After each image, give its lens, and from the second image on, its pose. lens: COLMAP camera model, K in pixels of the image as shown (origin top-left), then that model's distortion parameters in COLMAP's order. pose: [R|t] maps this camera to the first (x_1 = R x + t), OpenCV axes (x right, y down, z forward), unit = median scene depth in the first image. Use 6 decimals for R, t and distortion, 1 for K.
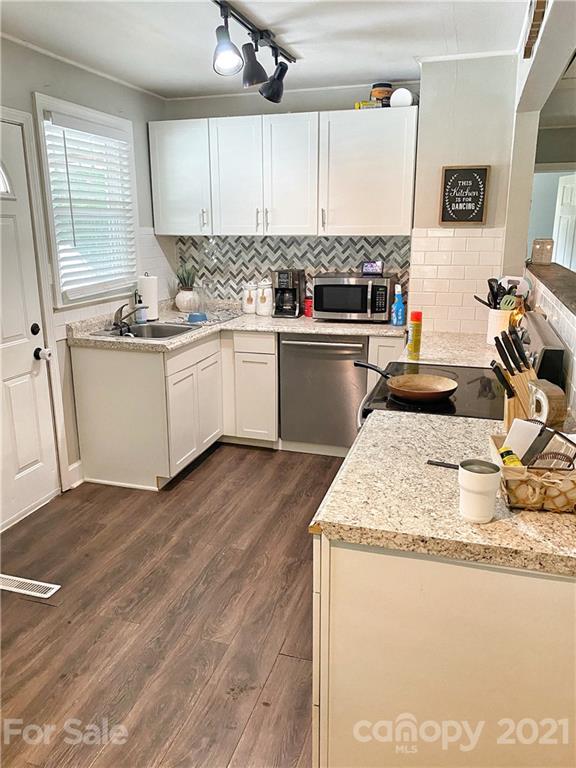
lens RADIAL K [[592.5, 0, 286.7], [0, 592.5, 384.9], [0, 0, 1]] dist [0.004228, 0.007710]
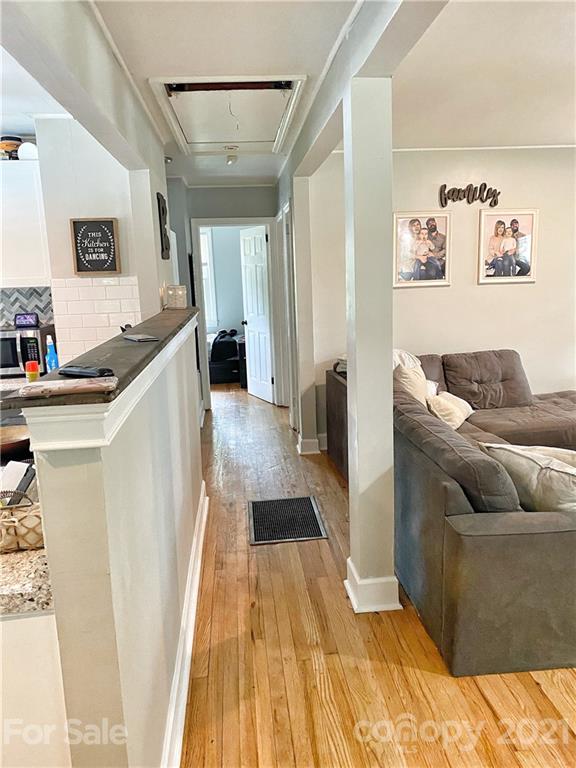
lens RADIAL K [[592.5, 0, 288.1], [0, 592.5, 382.6], [0, 0, 1]] dist [0.004228, 0.007710]
pose [[0.921951, -0.096217, 0.375165, 0.182132], [0.127324, 0.990107, -0.058964, 0.017076], [-0.365780, 0.102129, 0.925081, -0.047264]]
